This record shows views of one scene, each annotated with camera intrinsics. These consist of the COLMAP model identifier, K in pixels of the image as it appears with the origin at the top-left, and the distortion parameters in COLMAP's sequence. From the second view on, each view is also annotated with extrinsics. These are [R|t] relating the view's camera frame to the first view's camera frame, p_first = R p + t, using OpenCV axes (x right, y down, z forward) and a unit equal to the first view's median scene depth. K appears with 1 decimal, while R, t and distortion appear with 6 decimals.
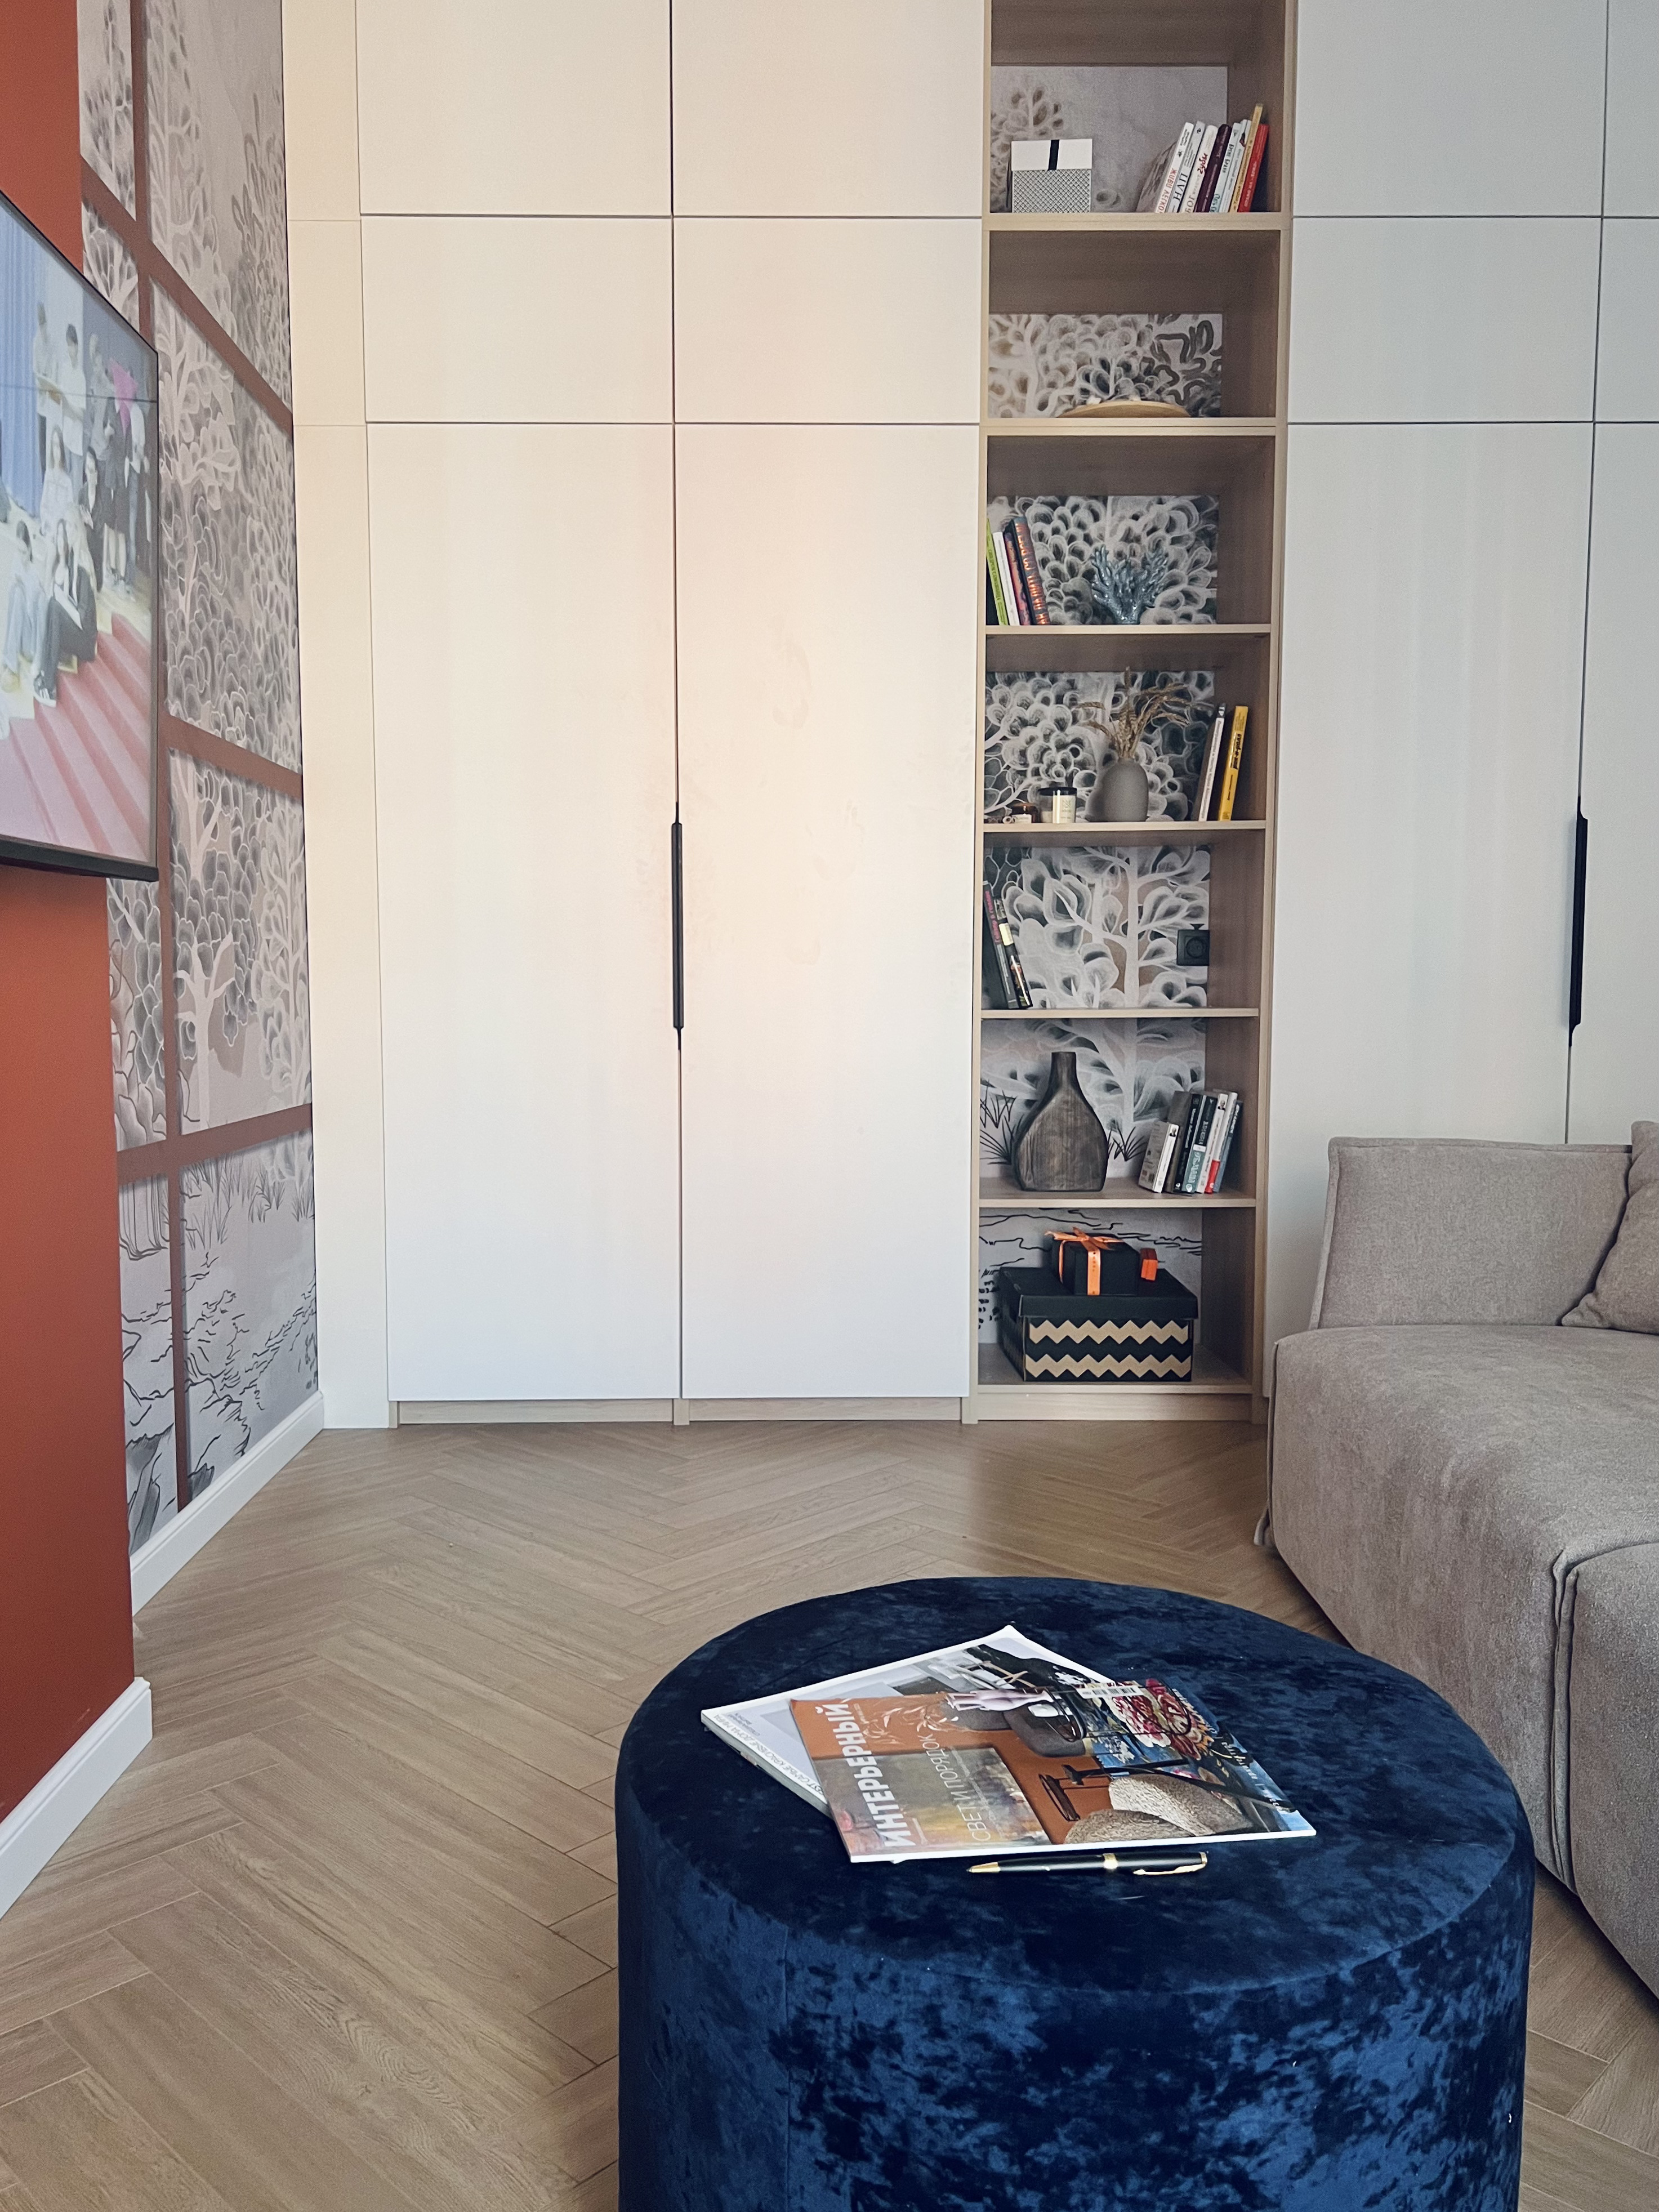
lens RADIAL K [[1707.9, 0, 825.6], [0, 1707.9, 1127.5], [0, 0, 1]] dist [0.052417, -0.056462]
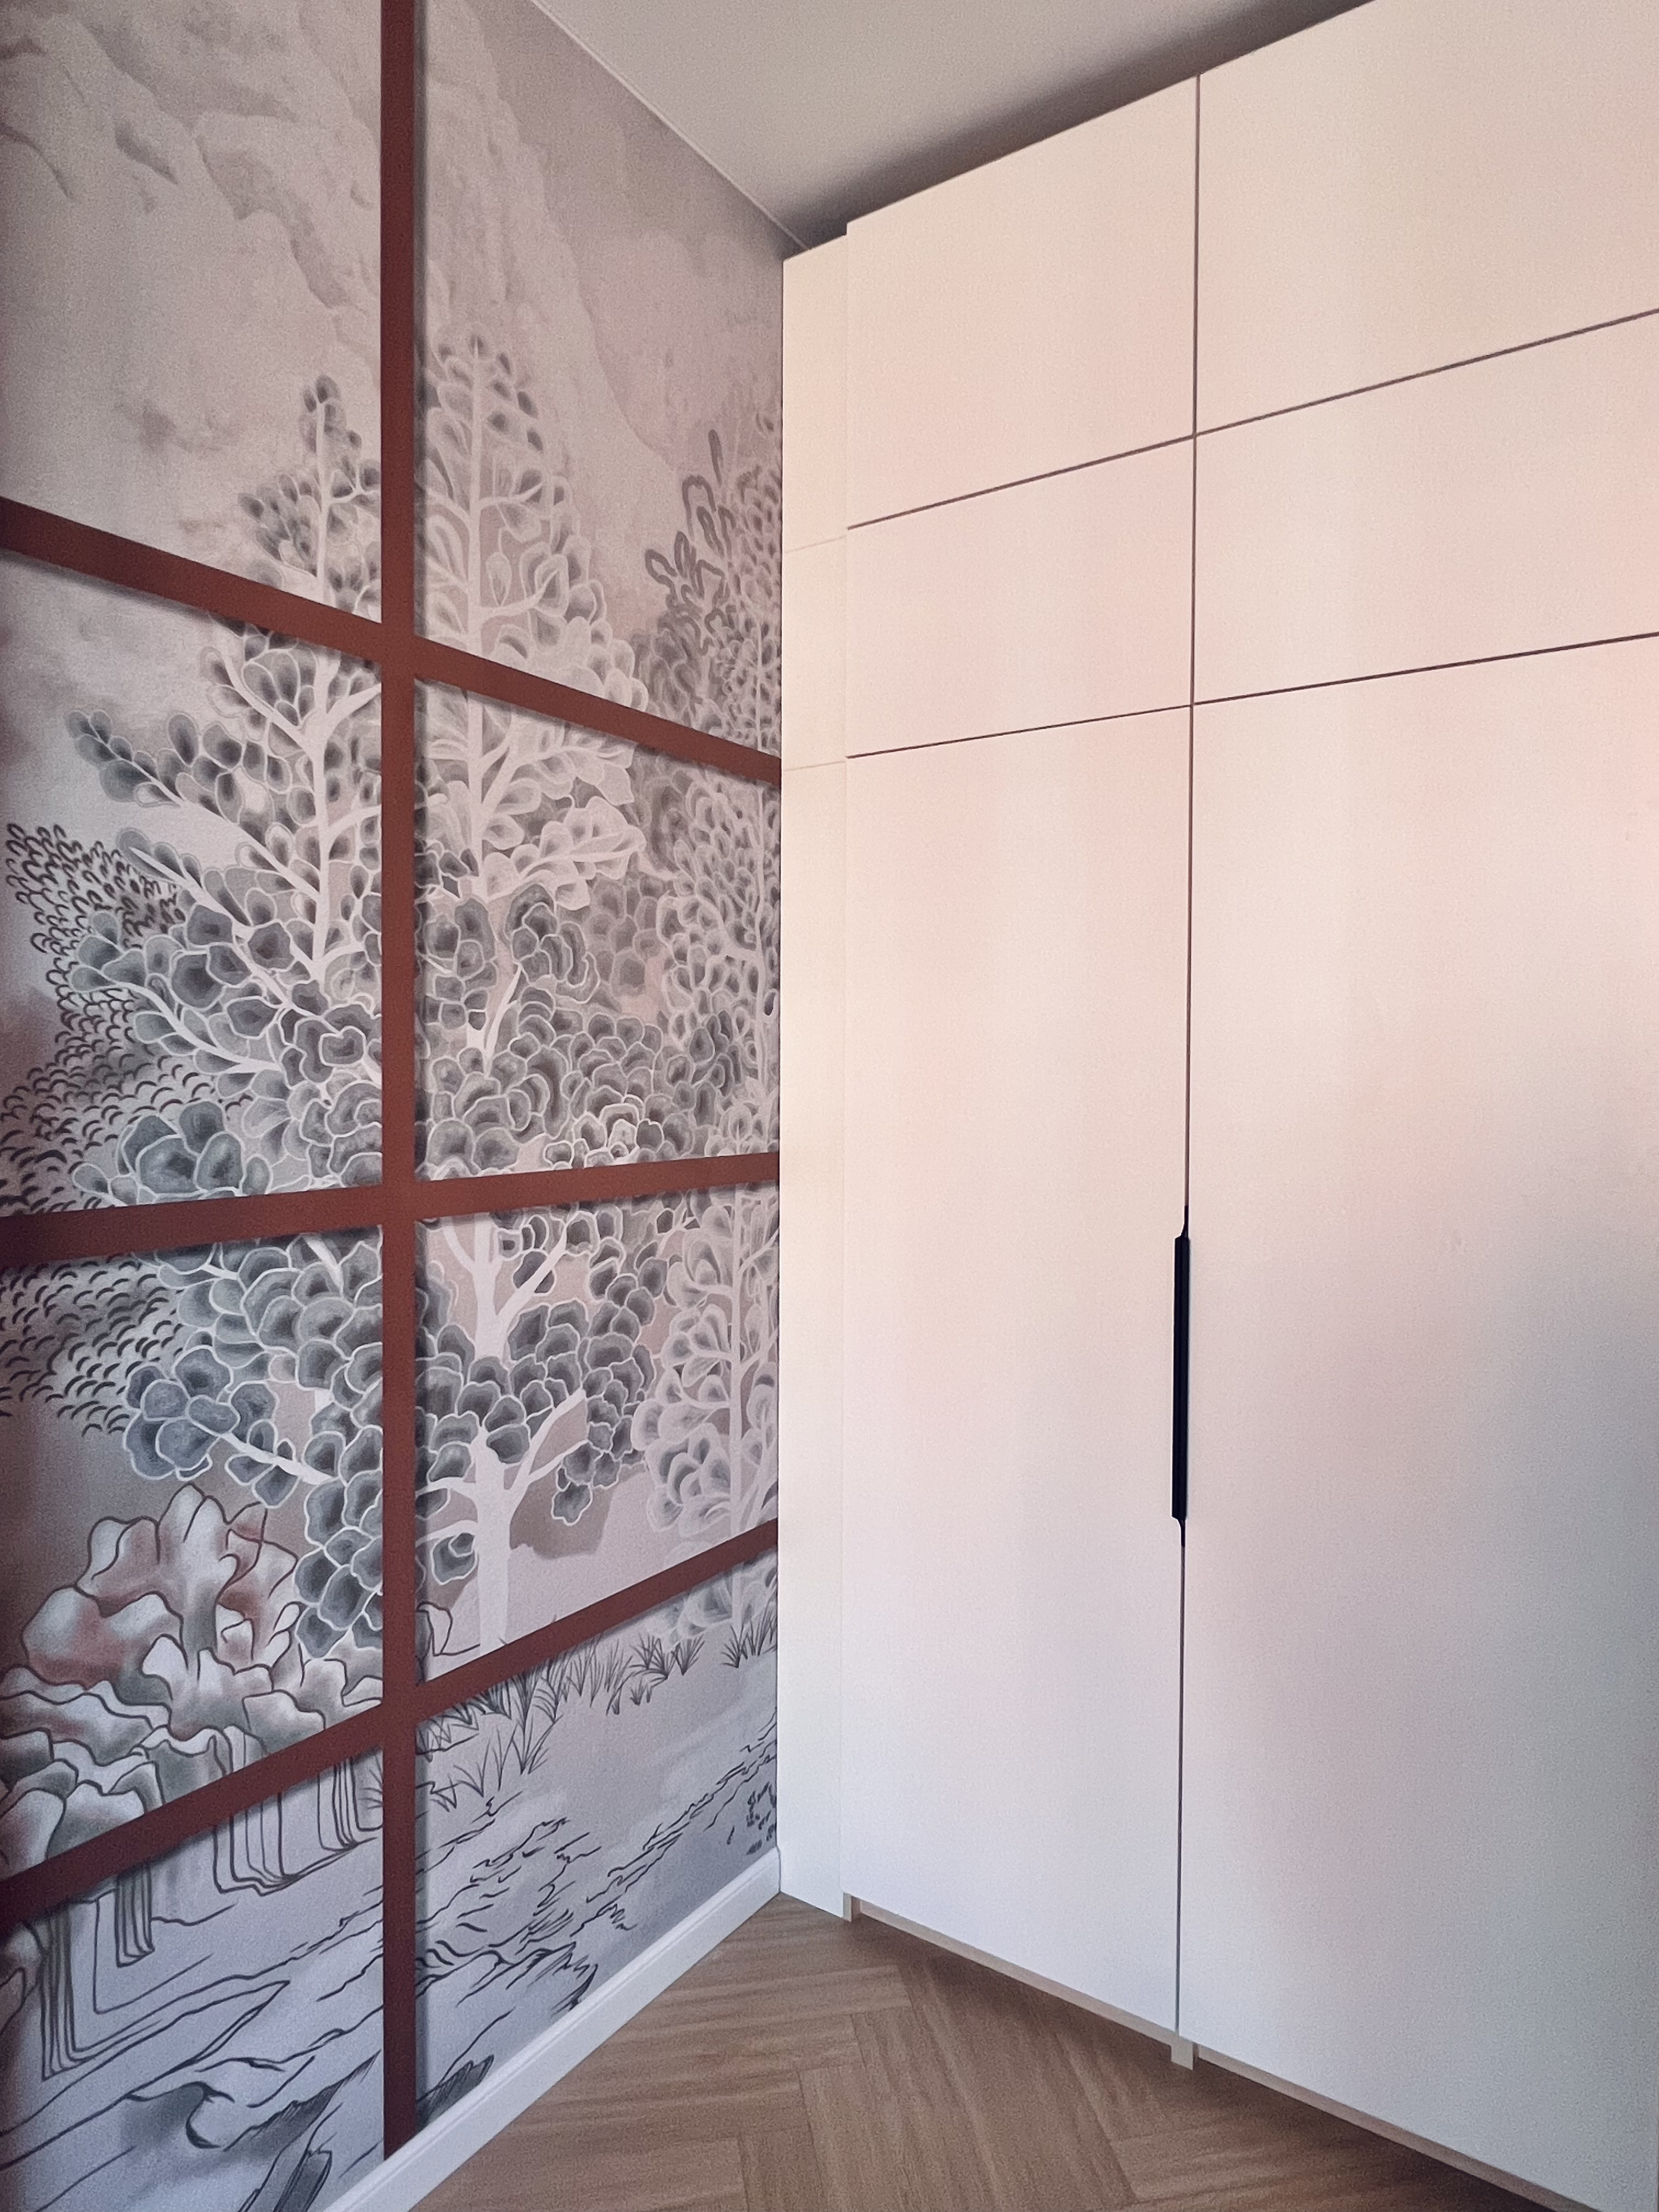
lens RADIAL K [[1306.6, 0, 825.4], [0, 1306.6, 1092.6], [0, 0, 1]] dist [-0.002569, -0.001577]
pose [[0.803802, 0.013730, -0.594738, 0.127998], [-0.052430, 0.997478, -0.047833, -0.222740], [0.592582, 0.069631, 0.802495, 0.510872]]
